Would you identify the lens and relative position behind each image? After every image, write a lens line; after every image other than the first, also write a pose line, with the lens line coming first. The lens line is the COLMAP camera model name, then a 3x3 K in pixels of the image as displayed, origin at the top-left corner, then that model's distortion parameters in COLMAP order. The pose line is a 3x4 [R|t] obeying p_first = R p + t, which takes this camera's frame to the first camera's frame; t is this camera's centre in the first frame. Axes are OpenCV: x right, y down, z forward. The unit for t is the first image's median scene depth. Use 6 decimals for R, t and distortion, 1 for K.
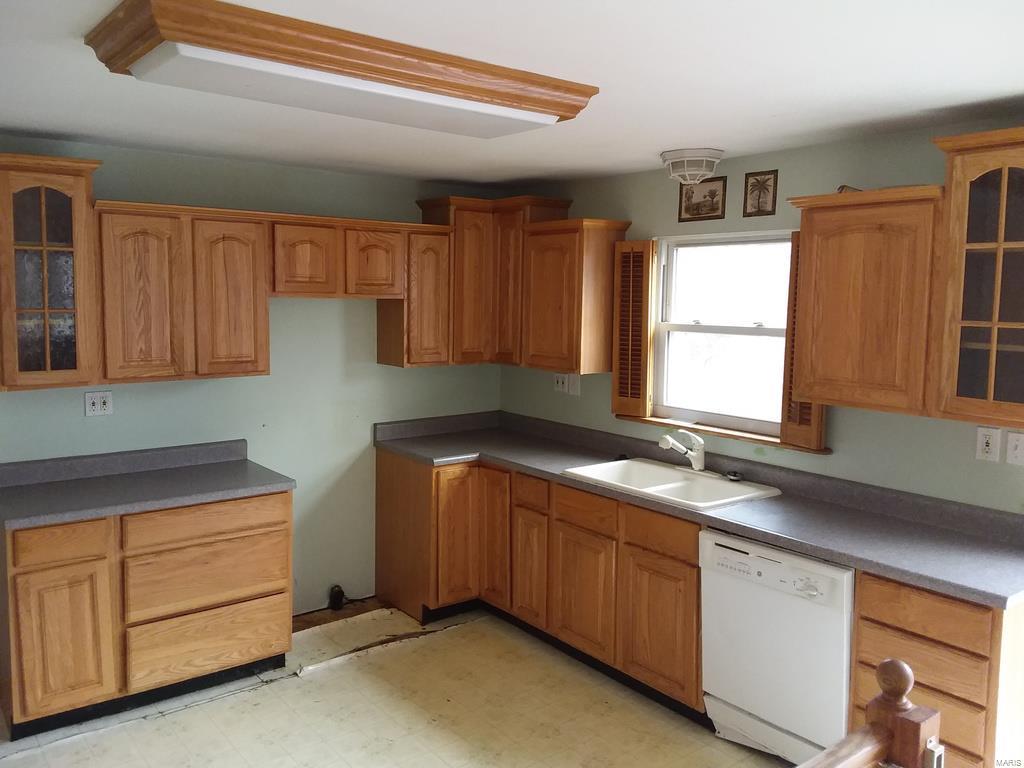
lens RADIAL K [[819.2, 0, 493.0], [0, 819.2, 361.1], [0, 0, 1]] dist [0.106031, -0.147730]
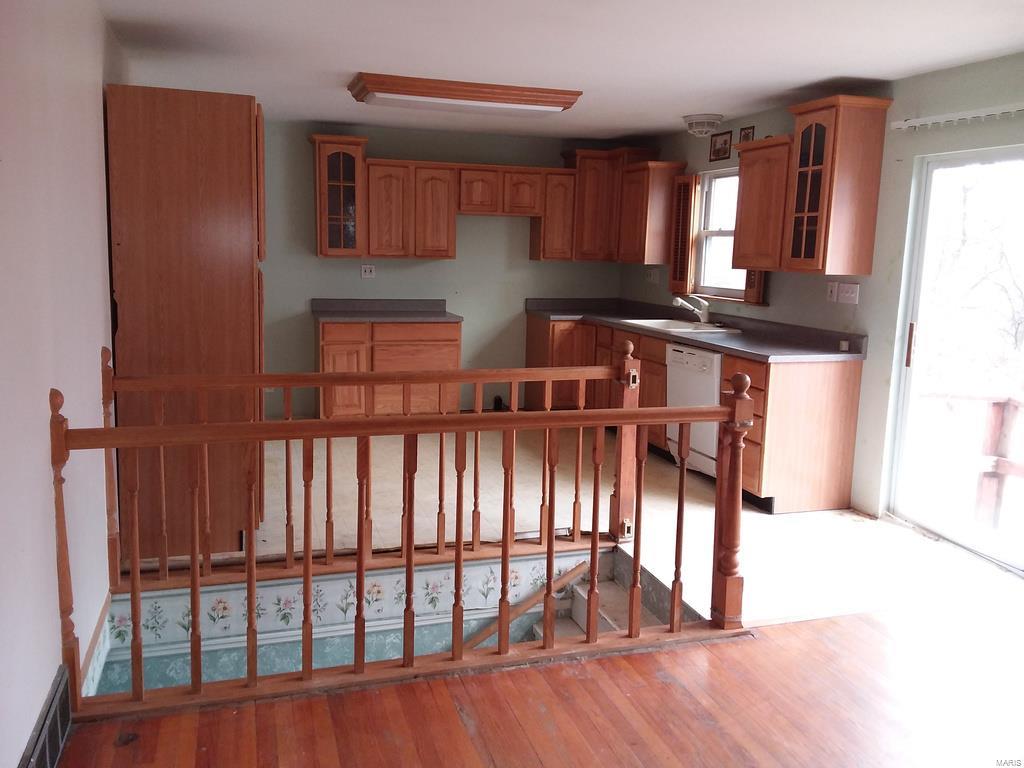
lens RADIAL K [[819.2, 0, 493.0], [0, 819.2, 361.1], [0, 0, 1]] dist [0.106031, -0.147730]
pose [[0.937709, 0.058014, -0.342544, 0.410311], [-0.040438, 0.997483, 0.058238, 0.128959], [0.345061, -0.040758, 0.937695, -0.601751]]
